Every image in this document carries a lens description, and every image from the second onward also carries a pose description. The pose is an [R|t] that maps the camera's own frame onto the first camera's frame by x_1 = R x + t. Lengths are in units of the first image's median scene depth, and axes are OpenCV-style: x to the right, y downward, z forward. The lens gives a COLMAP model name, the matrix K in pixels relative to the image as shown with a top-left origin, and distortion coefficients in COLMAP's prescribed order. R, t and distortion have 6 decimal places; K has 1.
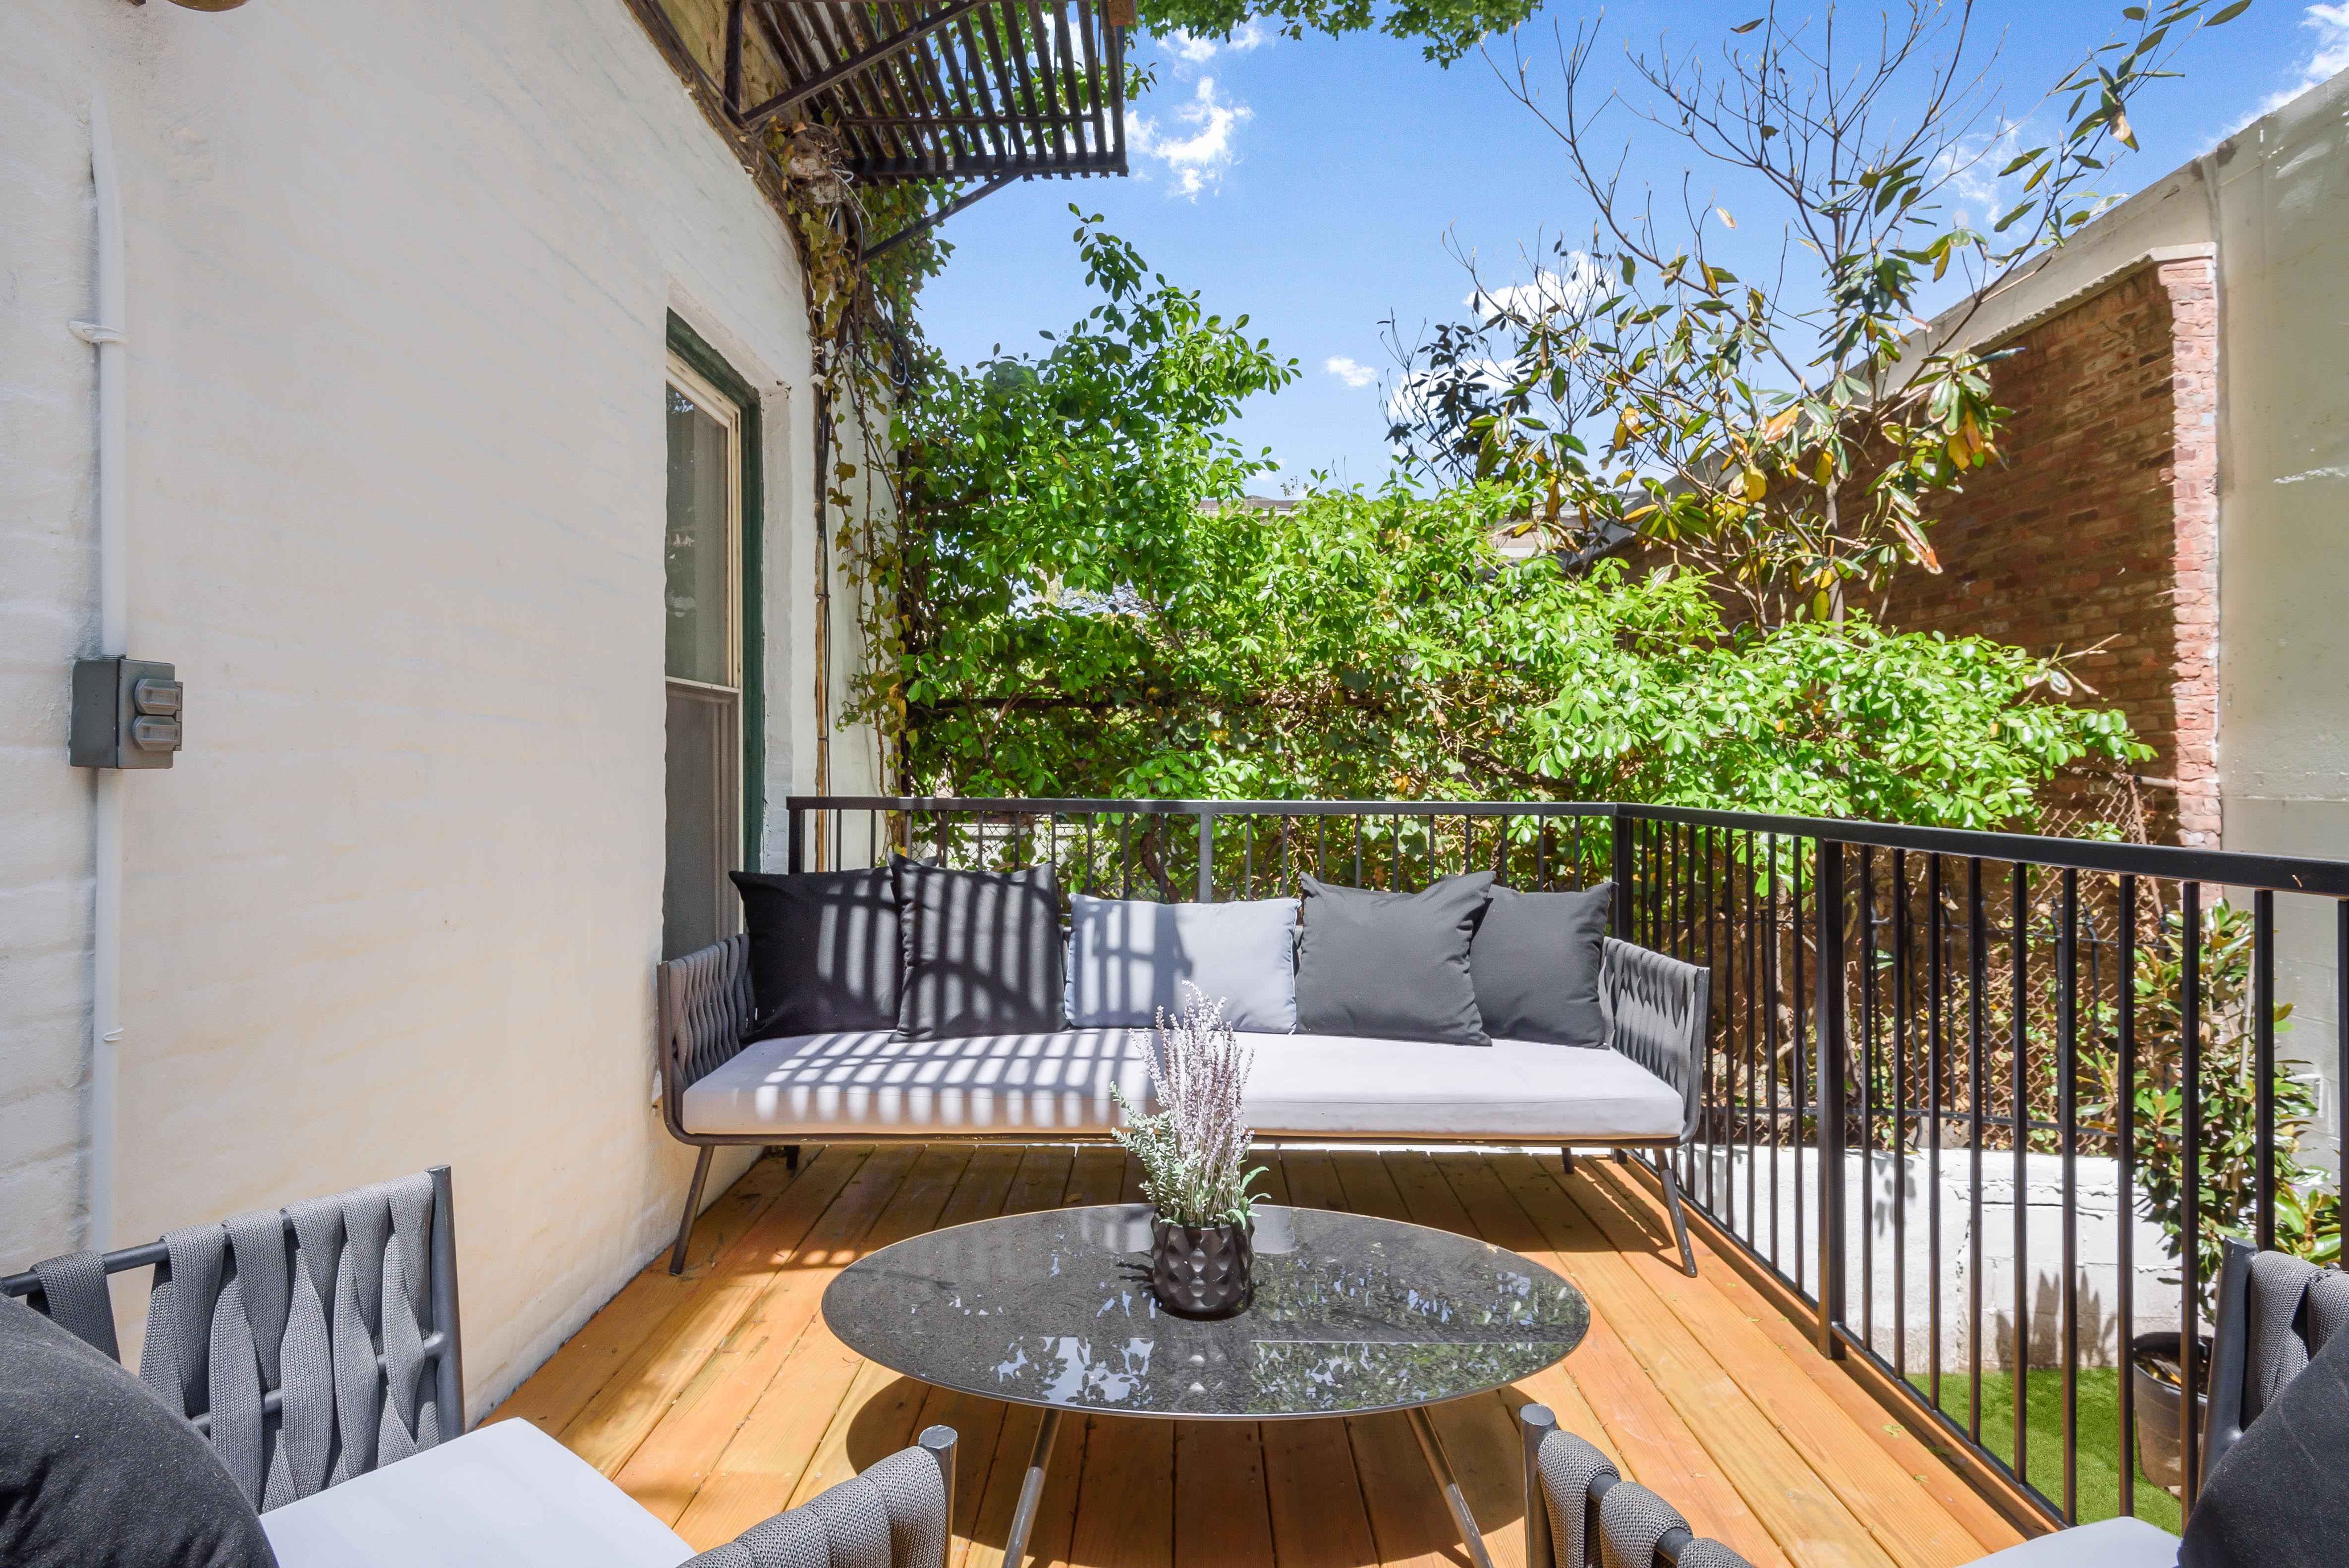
lens RADIAL K [[1257.8, 0, 1169.0], [0, 1257.8, 760.2], [0, 0, 1]] dist [-0.000128, -0.000511]
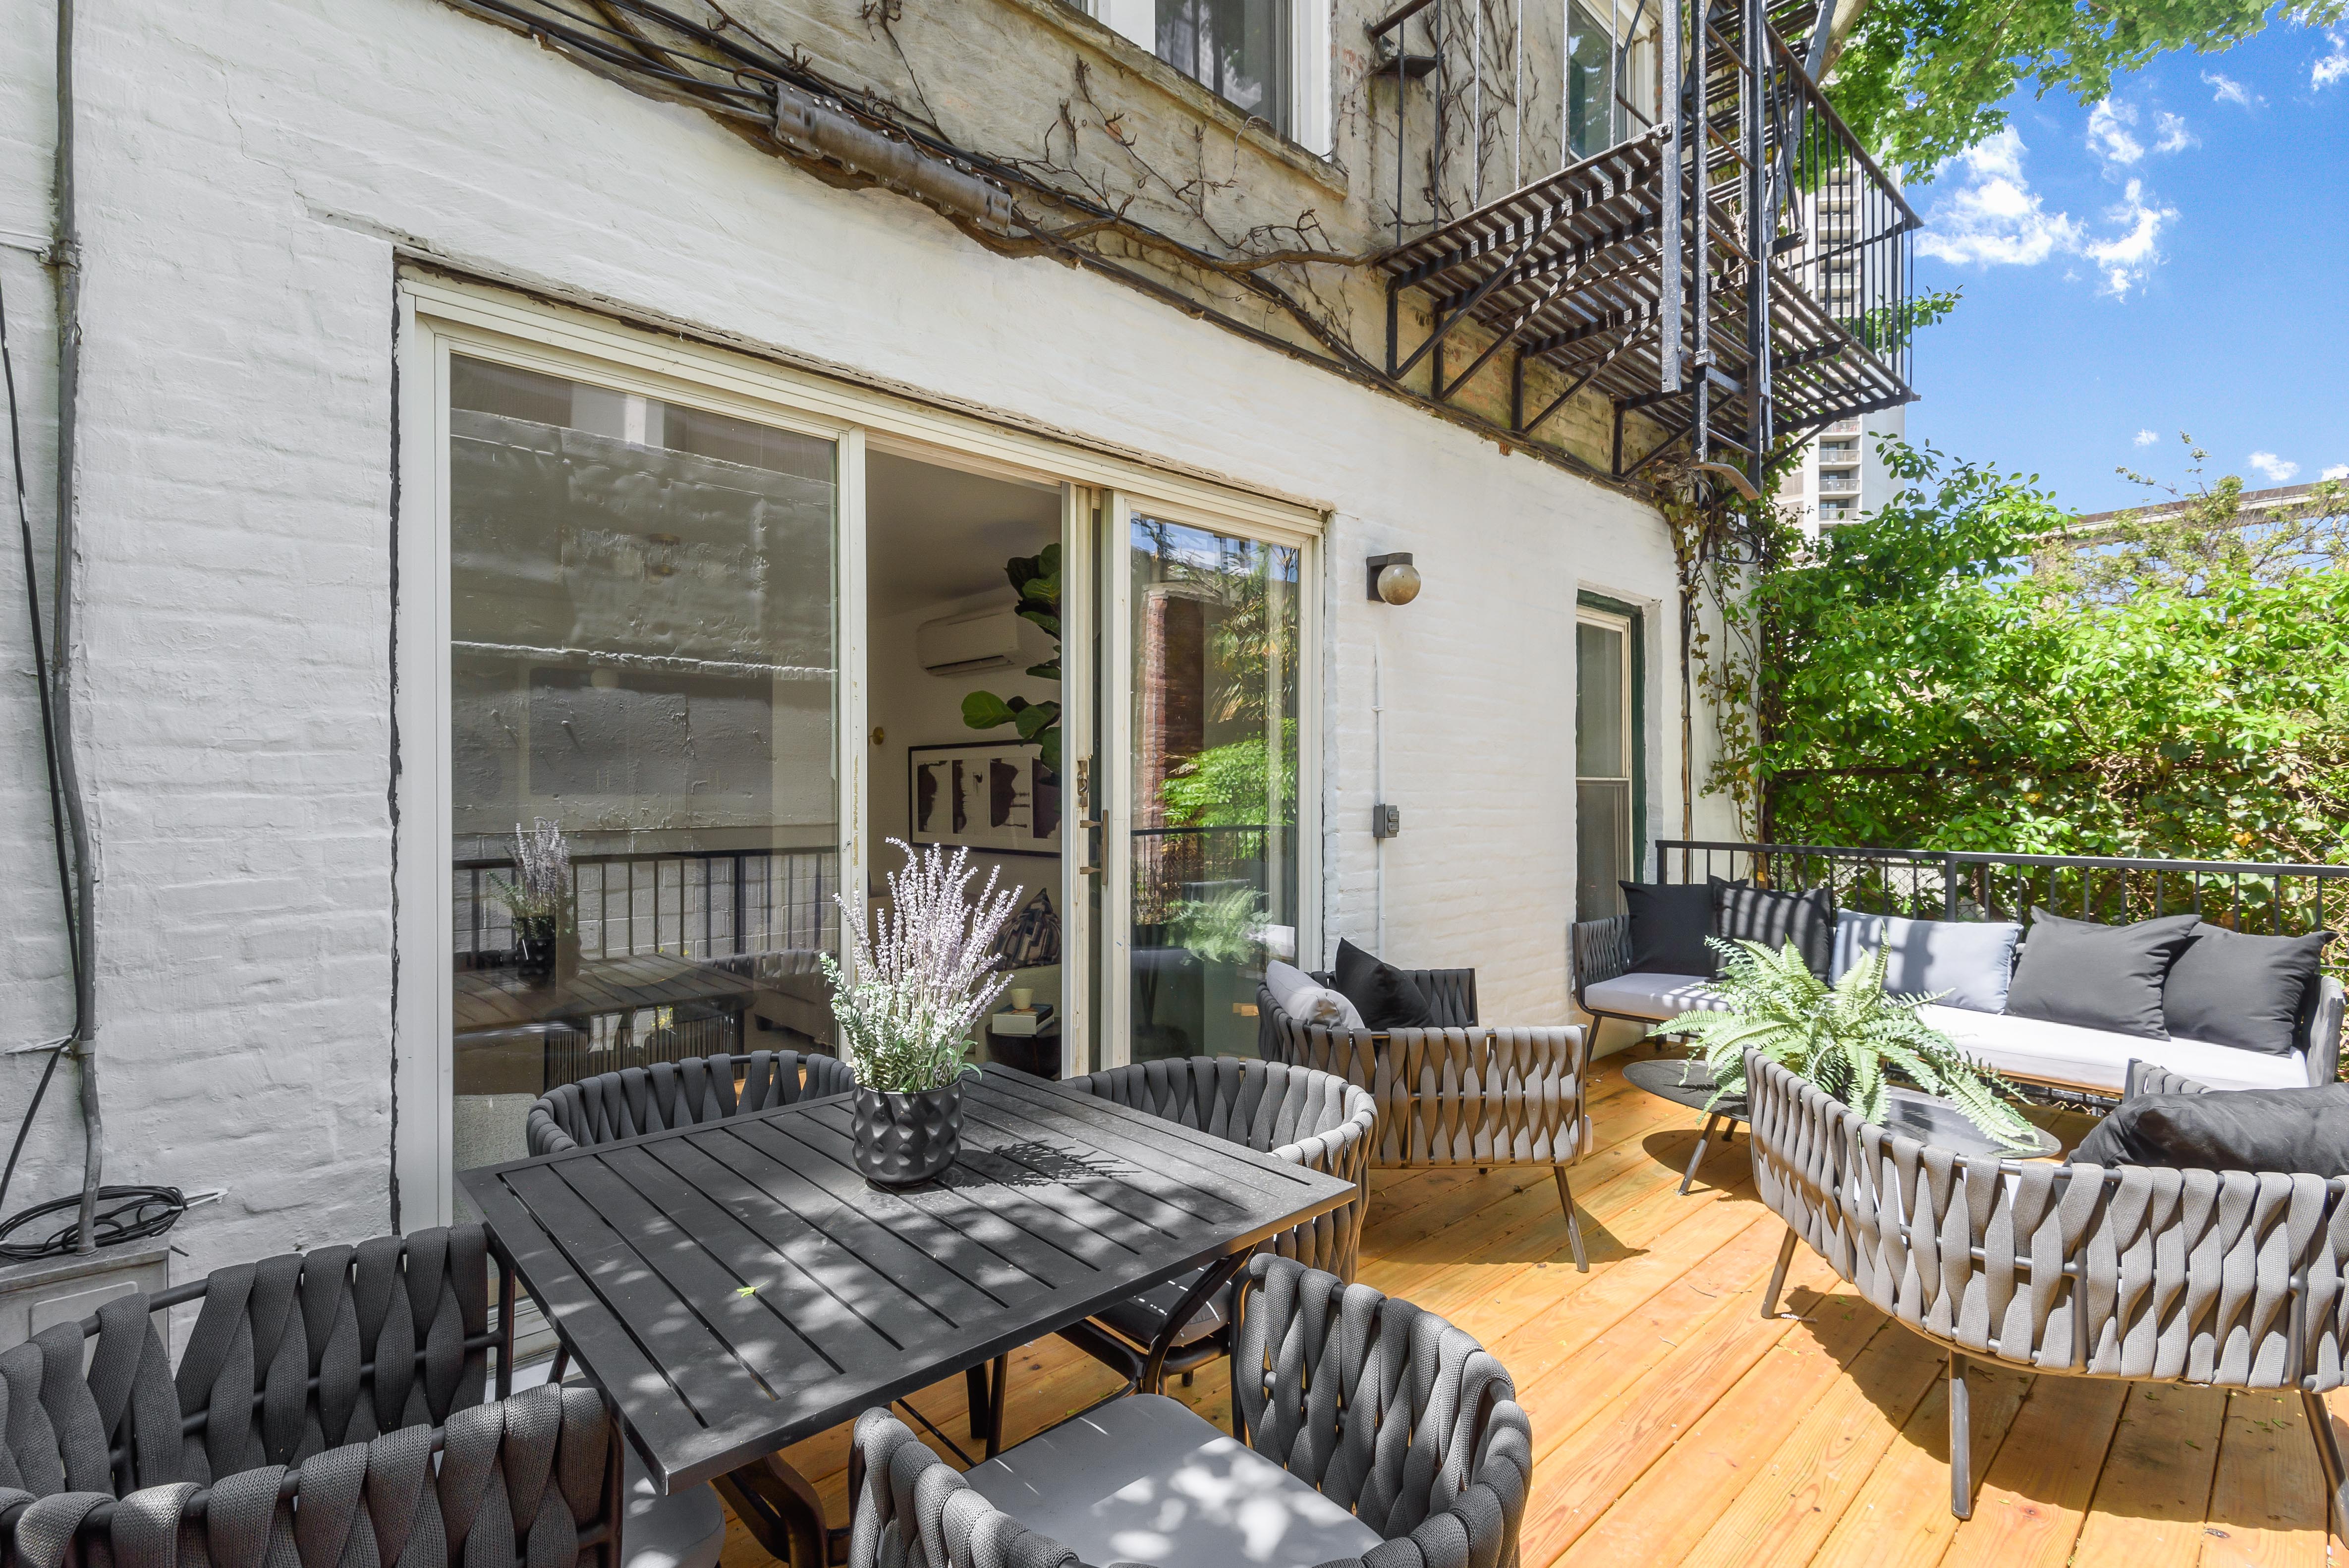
lens RADIAL K [[1064.6, 0, 1174.5], [0, 1064.6, 784.0], [0, 0, 1]] dist [0.001763, -0.000071]
pose [[0.684212, -0.007595, -0.729244, 0.262790], [0.006838, 0.999969, -0.003999, -0.039259], [0.729251, -0.002250, 0.684242, -0.415119]]
